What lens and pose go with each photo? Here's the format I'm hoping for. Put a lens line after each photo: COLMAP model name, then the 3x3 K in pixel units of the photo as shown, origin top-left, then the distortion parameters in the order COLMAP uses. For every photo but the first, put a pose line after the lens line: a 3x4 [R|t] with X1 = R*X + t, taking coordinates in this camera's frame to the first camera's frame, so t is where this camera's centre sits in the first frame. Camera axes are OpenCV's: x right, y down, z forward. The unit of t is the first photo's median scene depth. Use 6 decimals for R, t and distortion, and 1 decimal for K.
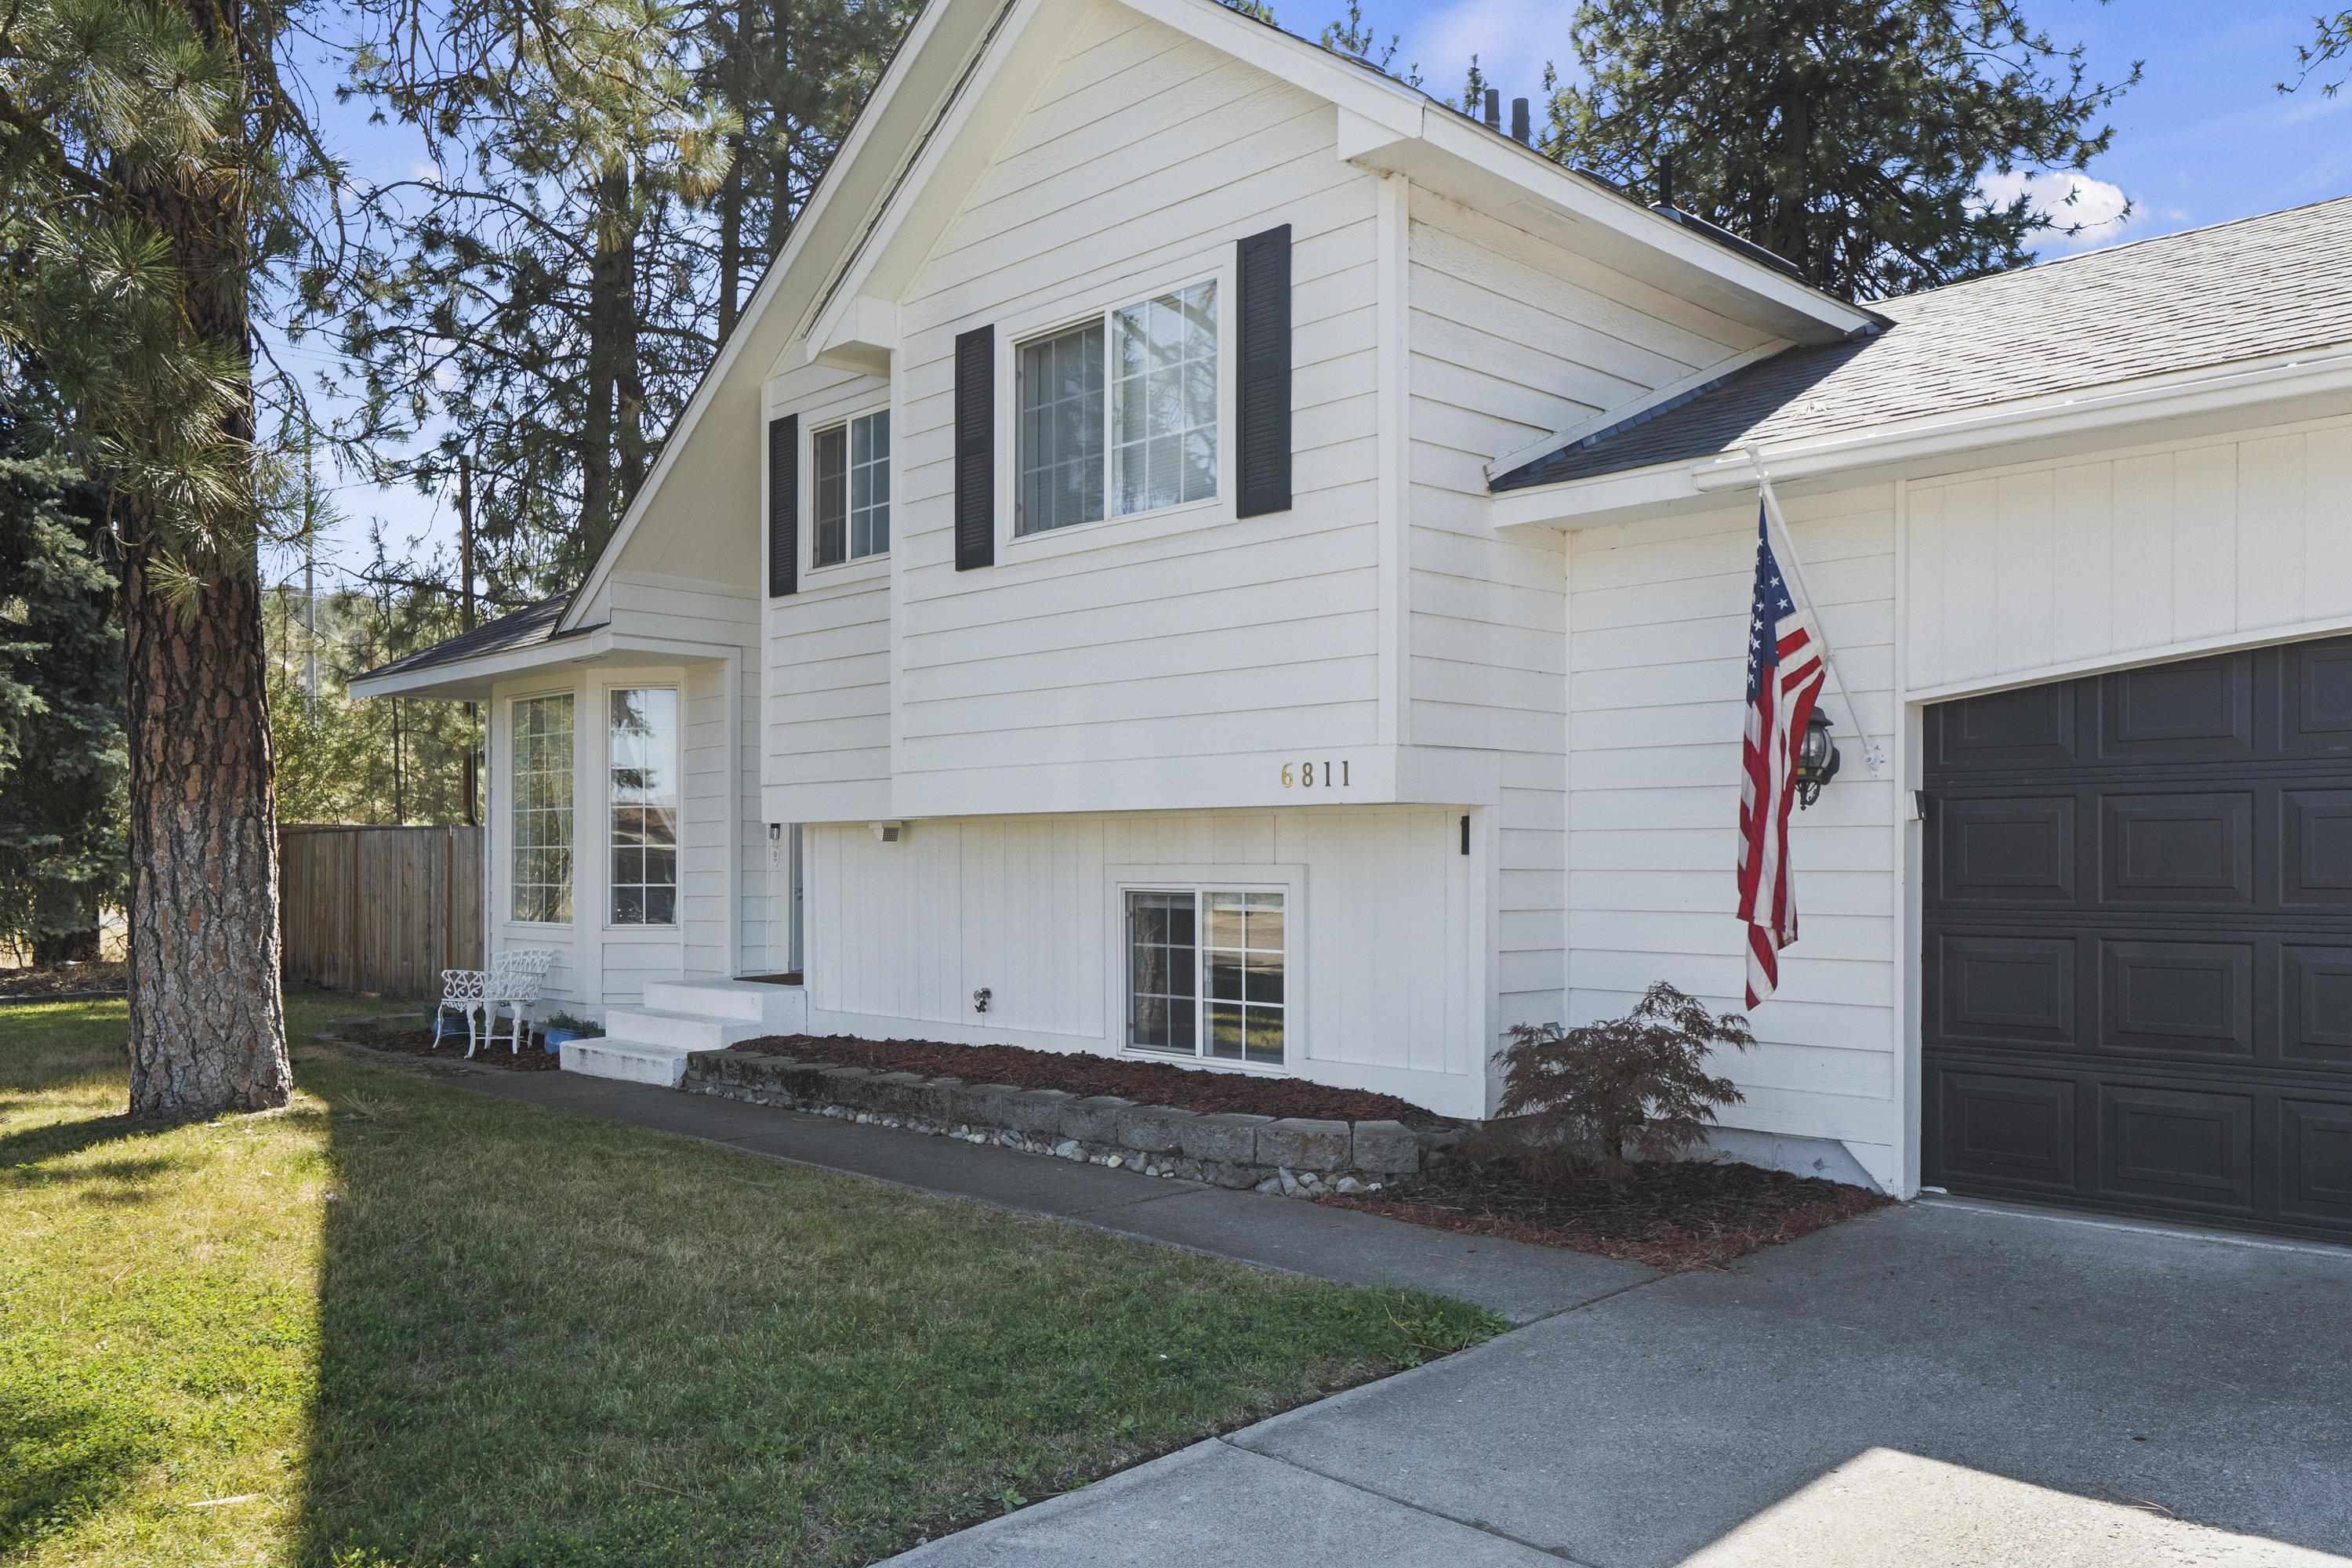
lens RADIAL K [[1797.7, 0, 1176.0], [0, 1797.7, 852.4], [0, 0, 1]] dist [0.005917, 0.001399]
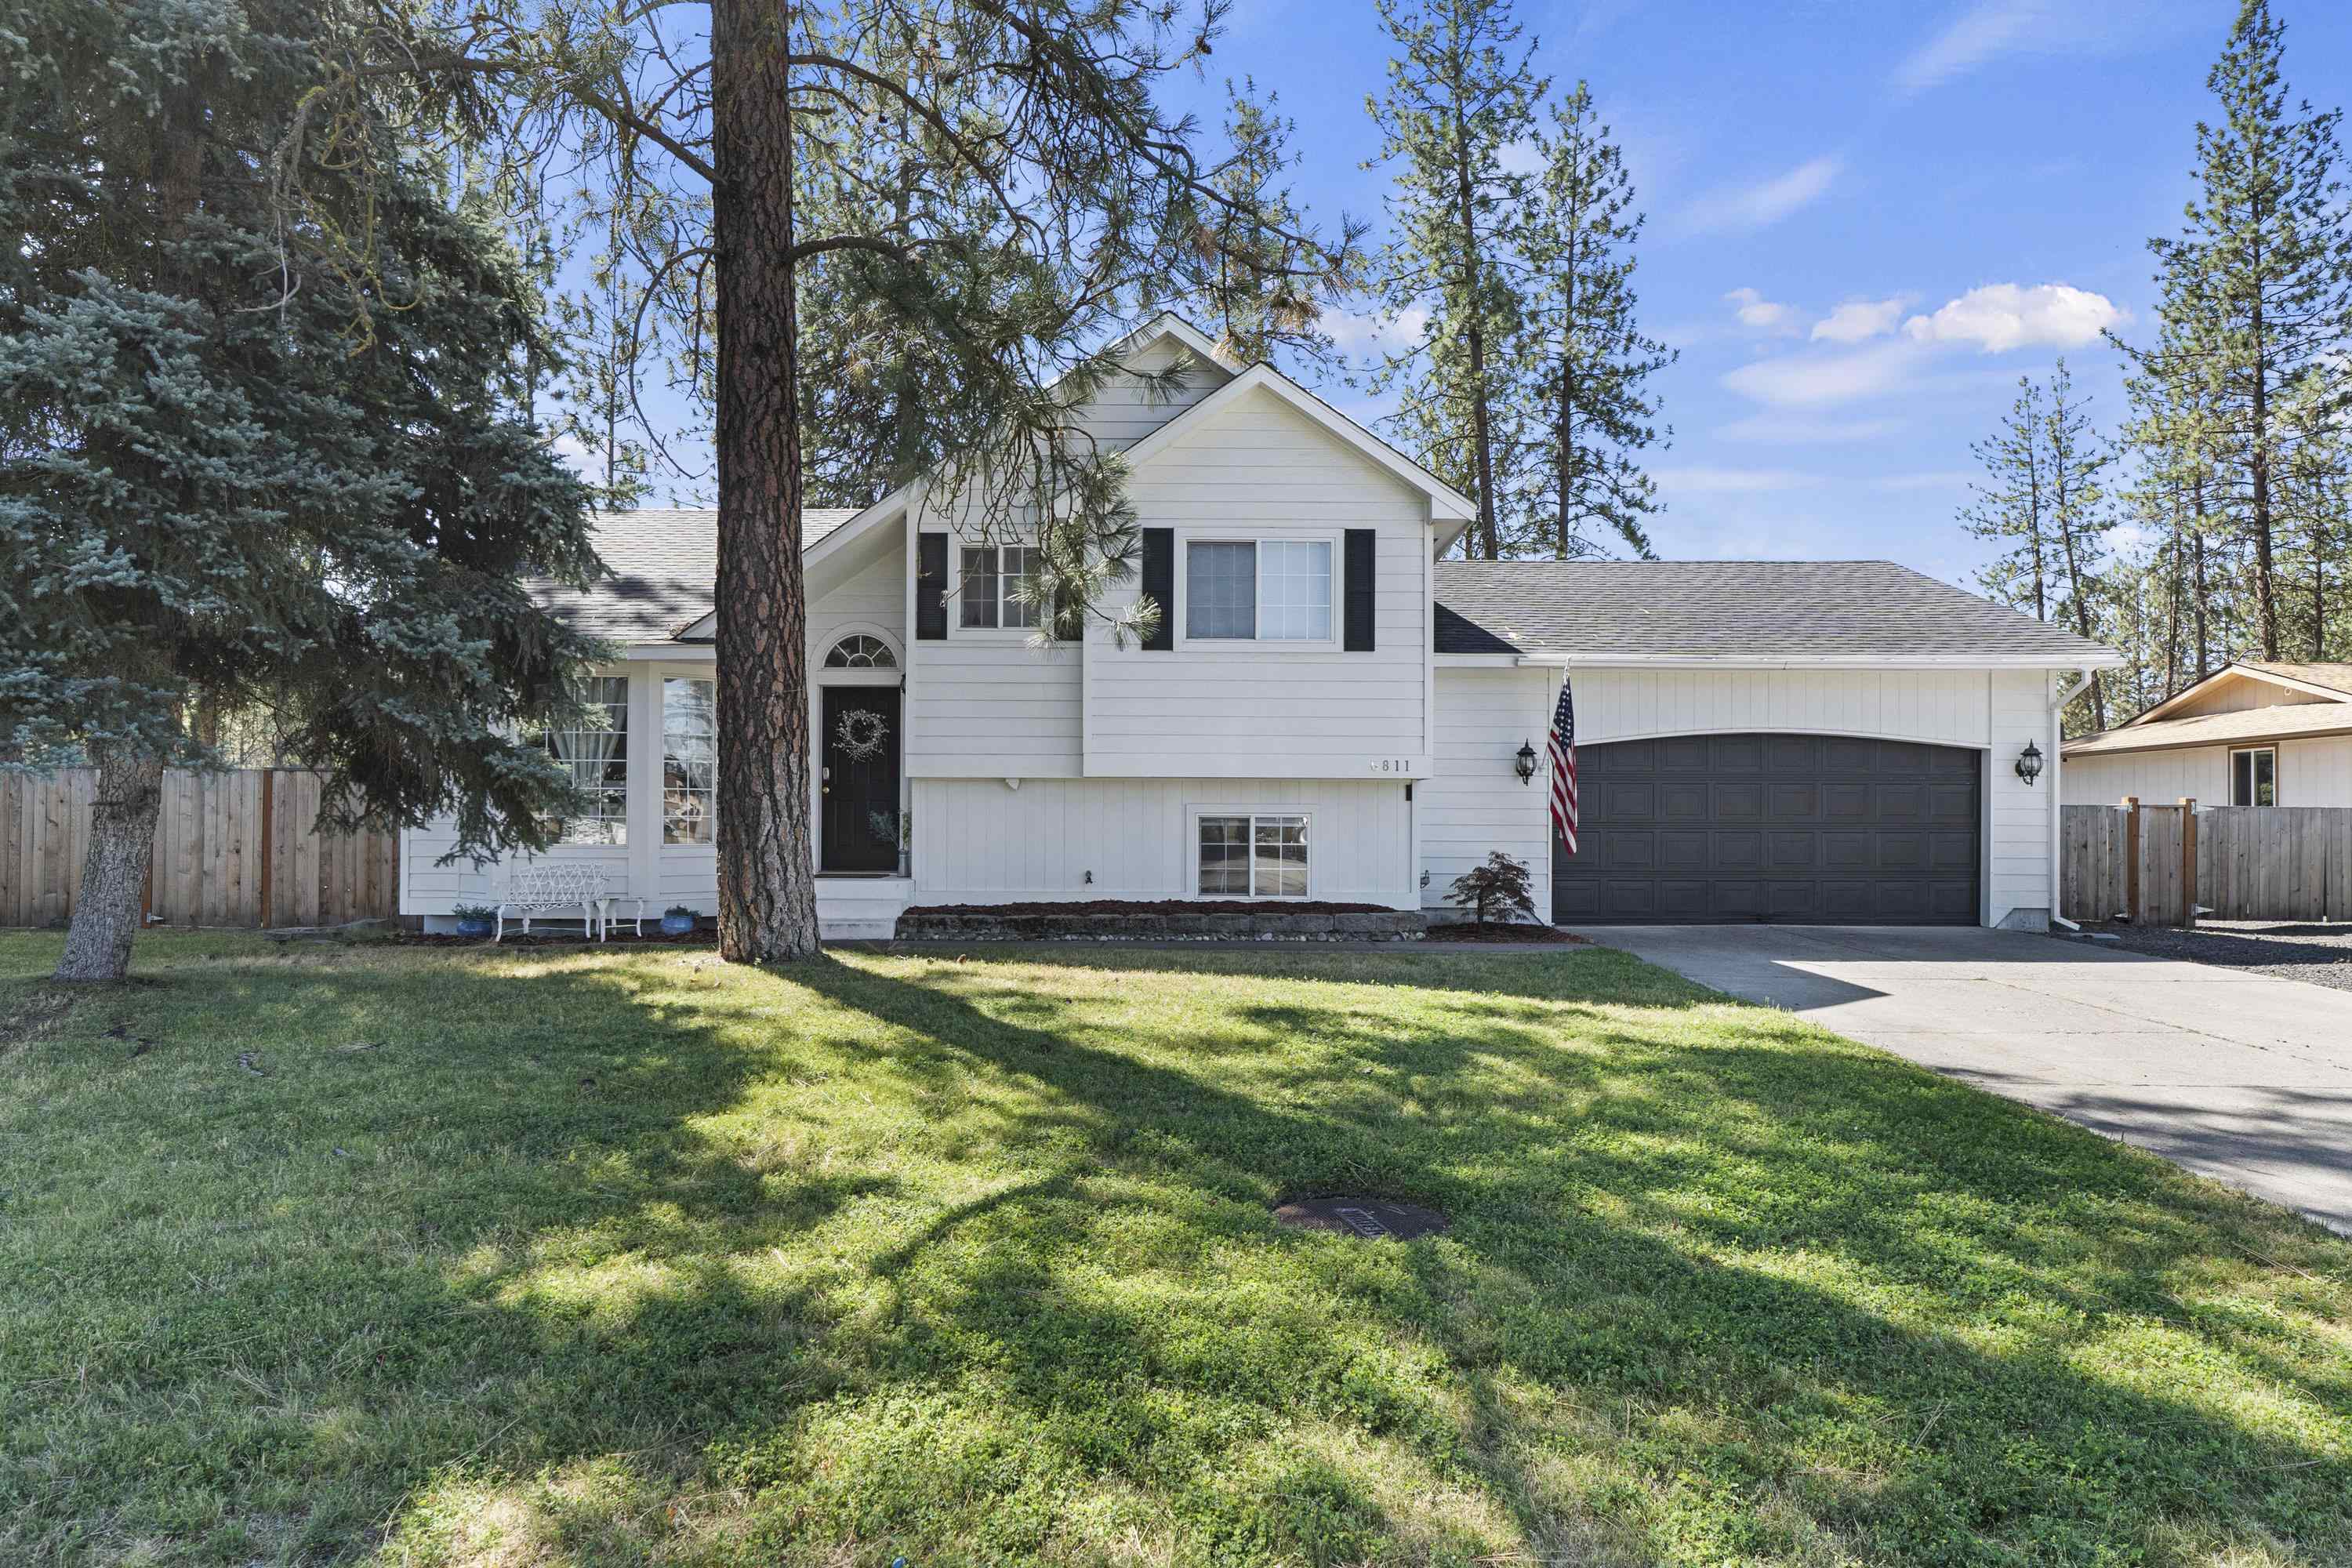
lens RADIAL K [[1317.4, 0, 1169.7], [0, 1317.4, 797.5], [0, 0, 1]] dist [-0.002383, -0.001481]
pose [[0.695278, 0.019525, 0.718475, -1.119737], [-0.008809, 0.999787, -0.018645, 0.027275], [-0.718687, 0.006635, 0.695303, 0.003292]]
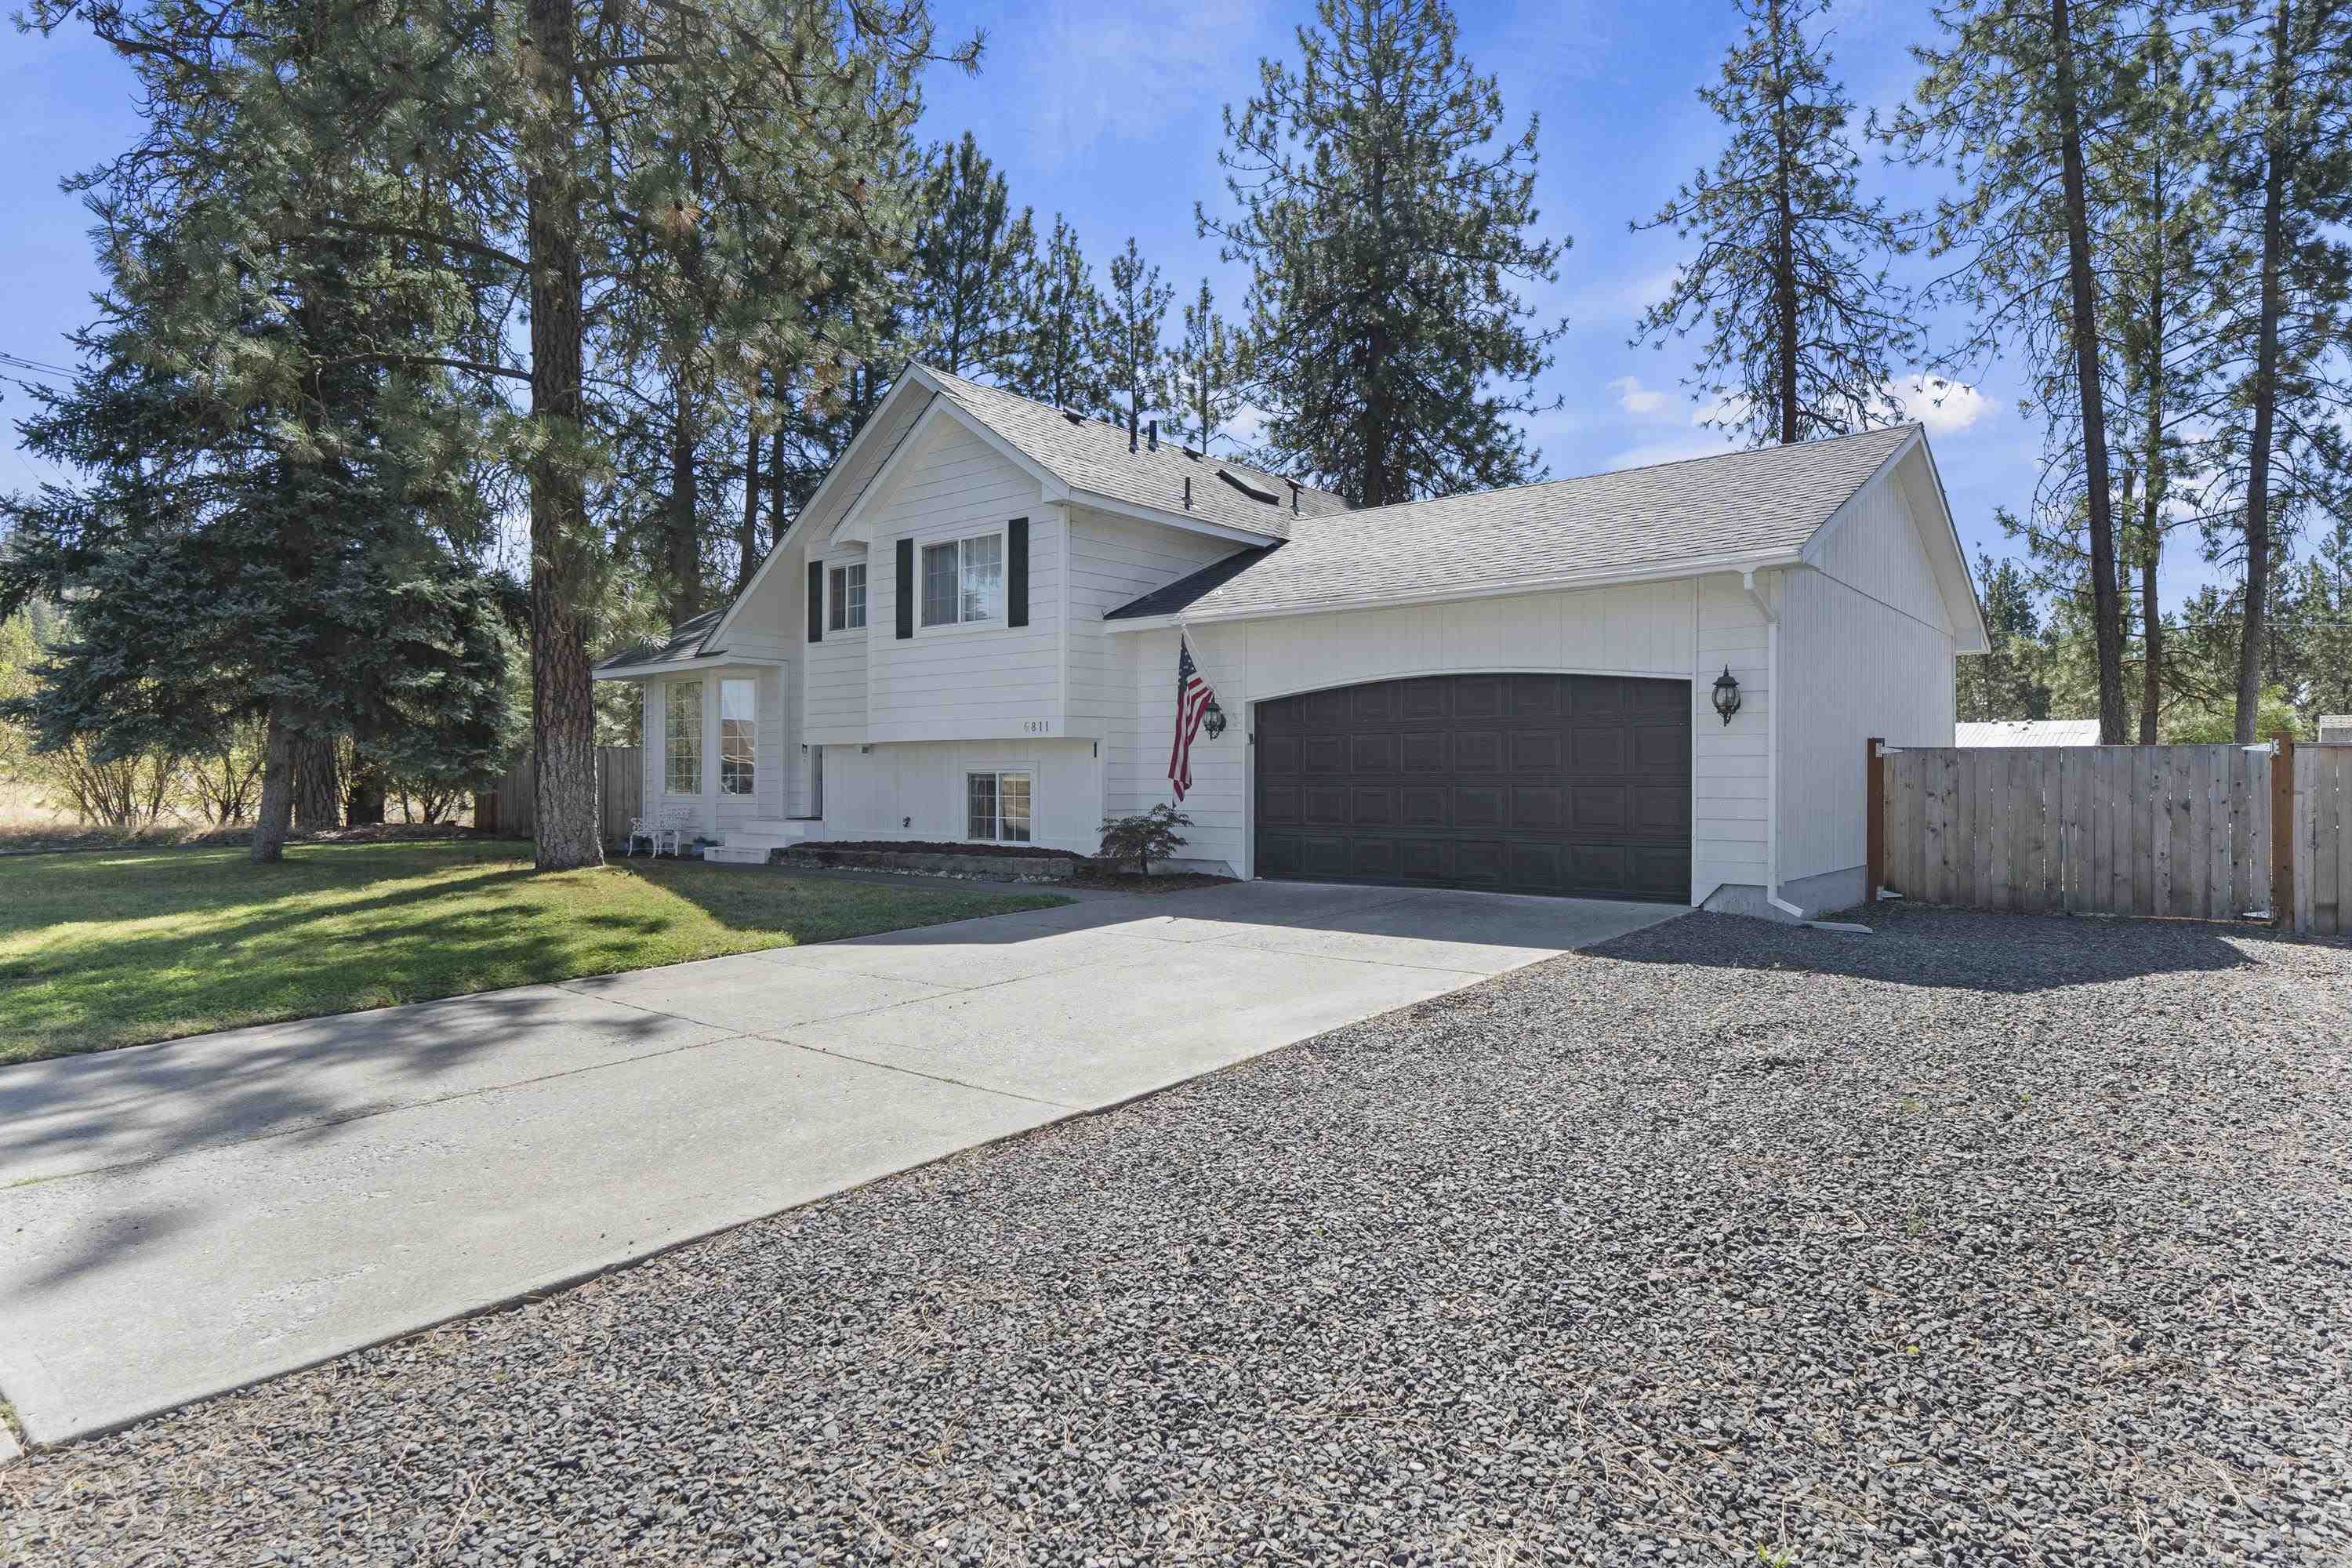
lens RADIAL K [[1317.4, 0, 1167.7], [0, 1317.4, 765.1], [0, 0, 1]] dist [-0.002383, -0.001481]
pose [[0.995380, 0.002309, 0.095990, 0.069036], [-0.001928, 0.999990, -0.004054, 0.017103], [-0.095999, 0.003850, 0.995374, -0.781049]]
